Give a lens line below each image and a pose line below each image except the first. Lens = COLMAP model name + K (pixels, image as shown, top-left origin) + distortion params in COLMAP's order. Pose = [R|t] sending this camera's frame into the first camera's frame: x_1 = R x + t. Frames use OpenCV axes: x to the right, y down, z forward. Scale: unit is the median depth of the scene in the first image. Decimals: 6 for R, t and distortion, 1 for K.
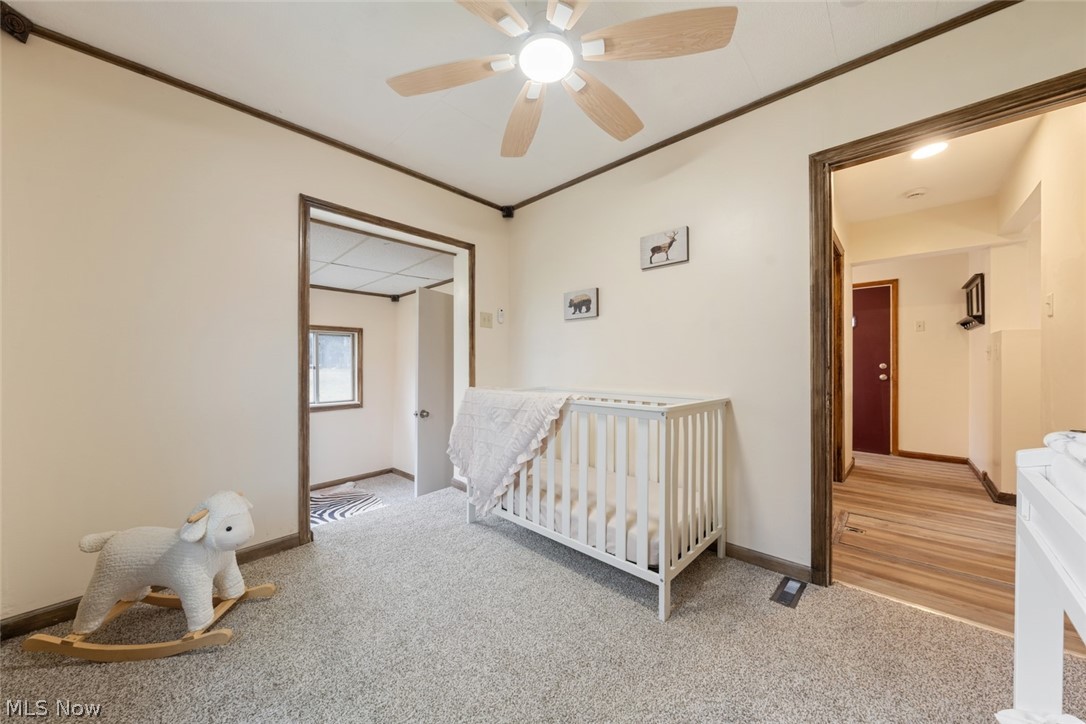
lens RADIAL K [[370.7, 0, 545.2], [0, 370.7, 362.3], [0, 0, 1]] dist [-0.001698, 0.000064]
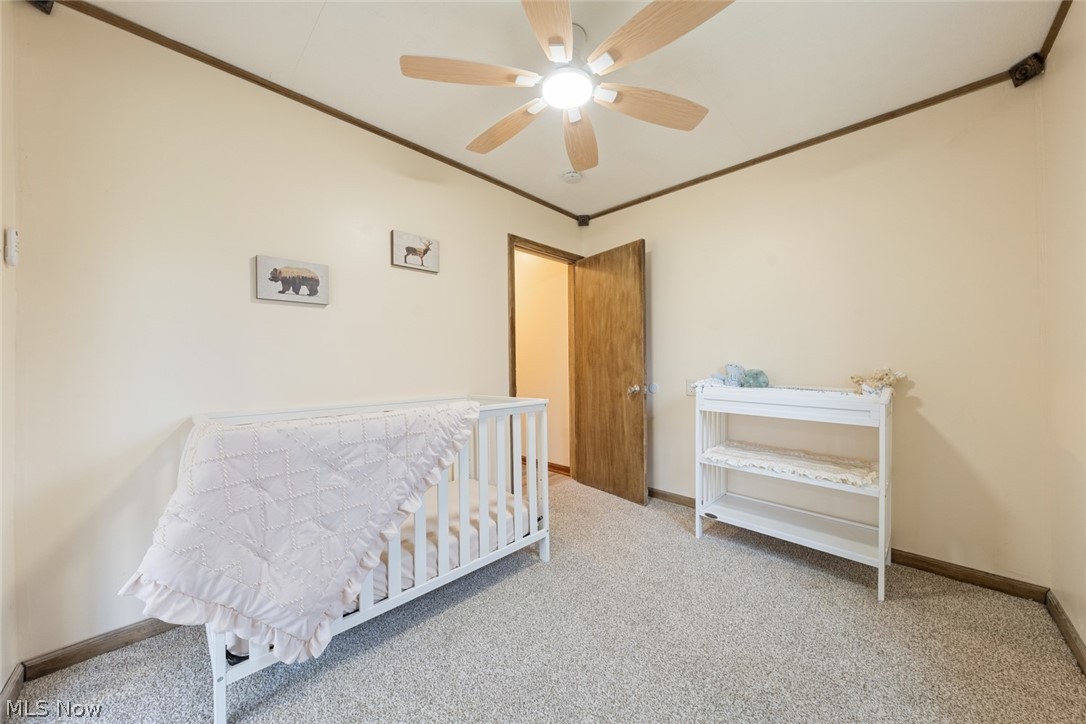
lens RADIAL K [[370.7, 0, 545.1], [0, 370.7, 362.8], [0, 0, 1]] dist [-0.001698, 0.000064]
pose [[0.035663, 0.007768, 0.999334, -0.671956], [0.009681, 0.999920, -0.008118, 0.000725], [-0.999317, 0.009964, 0.035585, 0.636380]]
